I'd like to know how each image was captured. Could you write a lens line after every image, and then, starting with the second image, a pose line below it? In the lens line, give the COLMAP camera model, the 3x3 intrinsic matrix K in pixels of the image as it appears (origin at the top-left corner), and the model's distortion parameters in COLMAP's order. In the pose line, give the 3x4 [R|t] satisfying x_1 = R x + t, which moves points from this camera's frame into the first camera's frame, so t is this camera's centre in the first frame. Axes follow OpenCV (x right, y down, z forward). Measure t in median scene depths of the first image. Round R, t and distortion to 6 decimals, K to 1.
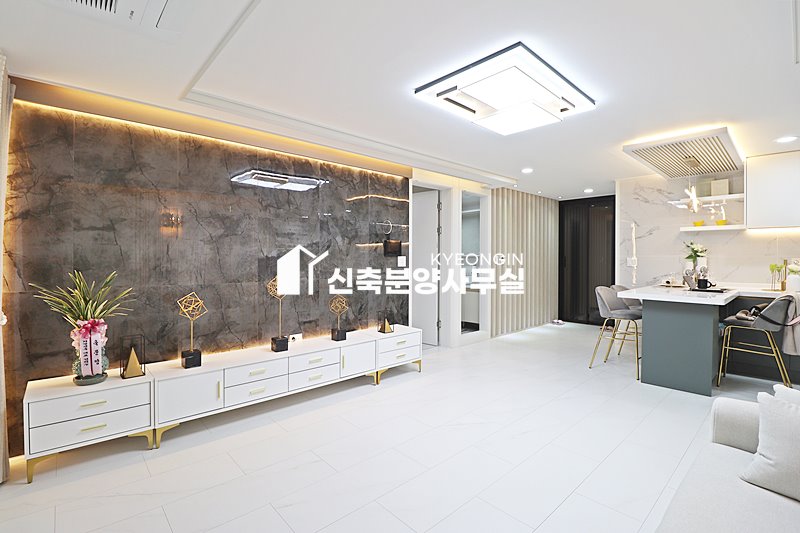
lens RADIAL K [[370.1, 0, 398.6], [0, 370.1, 261.5], [0, 0, 1]] dist [-0.003379, -0.012244]
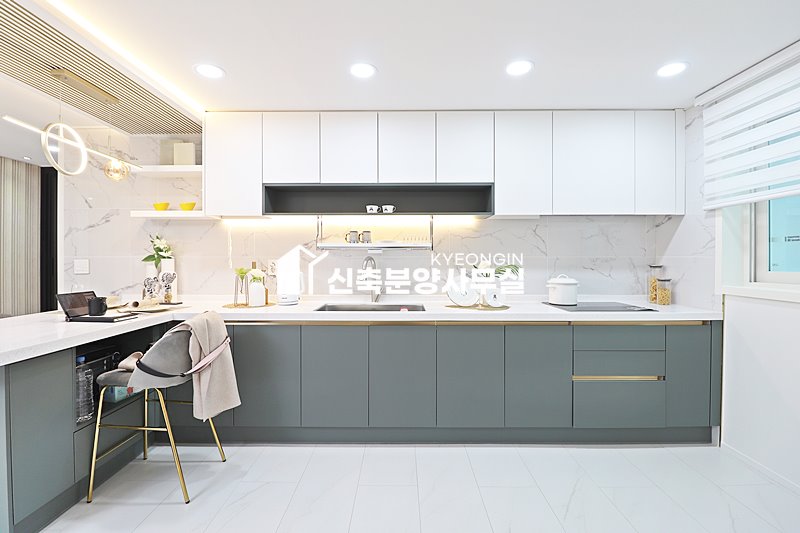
lens RADIAL K [[370.1, 0, 396.9], [0, 370.1, 261.2], [0, 0, 1]] dist [-0.003379, -0.012244]
pose [[0.677786, -0.008380, 0.735212, 0.752694], [0.008621, 0.999957, 0.003450, -0.006779], [-0.735209, 0.004000, 0.677829, 0.300399]]
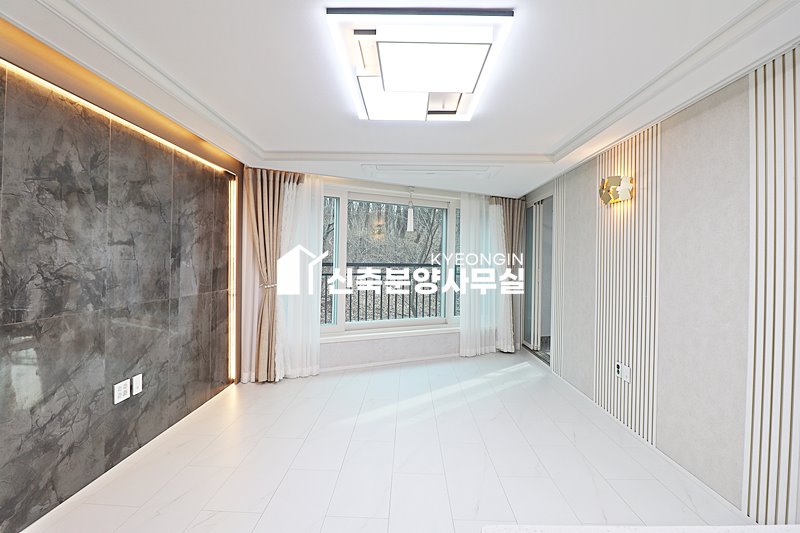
lens RADIAL K [[370.1, 0, 398.2], [0, 370.1, 259.2], [0, 0, 1]] dist [-0.003379, -0.012244]
pose [[0.690532, 0.012329, 0.723196, -0.683501], [-0.008565, 0.999924, -0.008869, -0.030281], [-0.723251, -0.000069, 0.690586, -0.110346]]
